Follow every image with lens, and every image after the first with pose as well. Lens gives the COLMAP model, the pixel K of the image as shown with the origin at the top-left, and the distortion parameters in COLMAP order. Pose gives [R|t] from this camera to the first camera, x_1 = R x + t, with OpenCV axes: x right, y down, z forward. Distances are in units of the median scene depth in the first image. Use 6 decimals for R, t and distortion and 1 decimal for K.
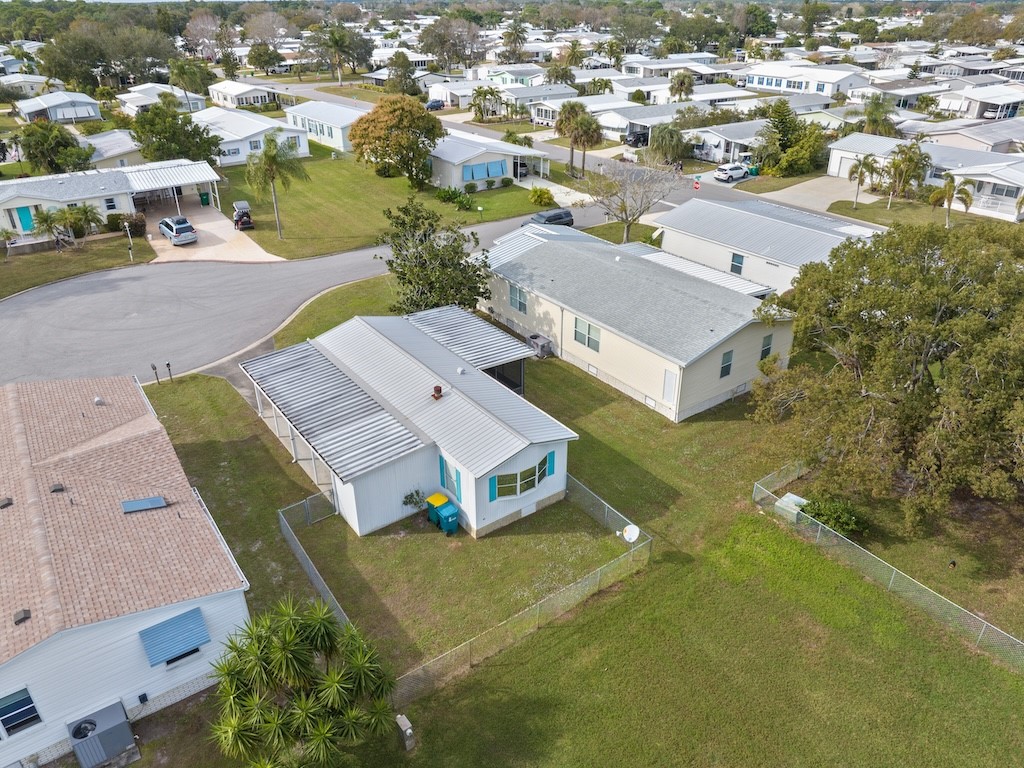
lens RADIAL K [[730.1, 0, 512.0], [0, 730.1, 384.0], [0, 0, 1]] dist [-0.032776, -0.010997]
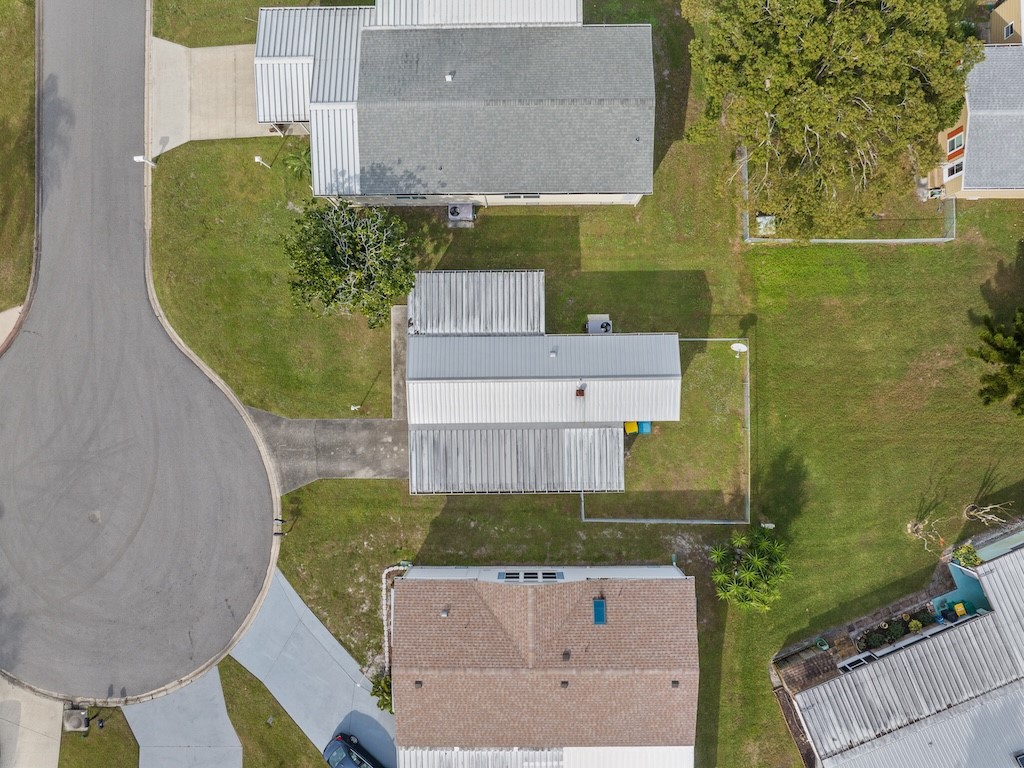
lens RADIAL K [[730.1, 0, 512.0], [0, 730.1, 384.0], [0, 0, 1]] dist [-0.032776, -0.010997]
pose [[0.580441, -0.814297, 0.002995, -0.124714], [0.394206, 0.284210, 0.873972, -0.883469], [-0.712524, -0.506108, 0.485968, 0.357653]]
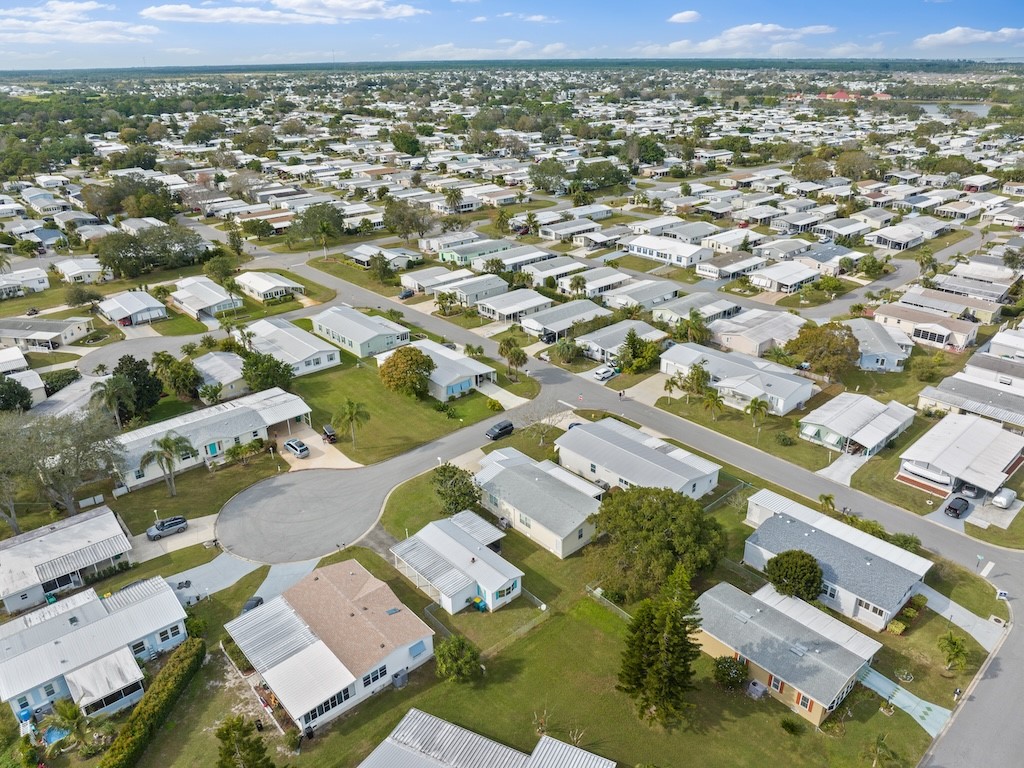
lens RADIAL K [[730.1, 0, 512.0], [0, 730.1, 384.0], [0, 0, 1]] dist [-0.032776, -0.010997]
pose [[0.994912, -0.052542, 0.085967, -0.119443], [0.058137, 0.996260, -0.063923, -0.355625], [-0.082286, 0.068596, 0.994245, -1.374705]]
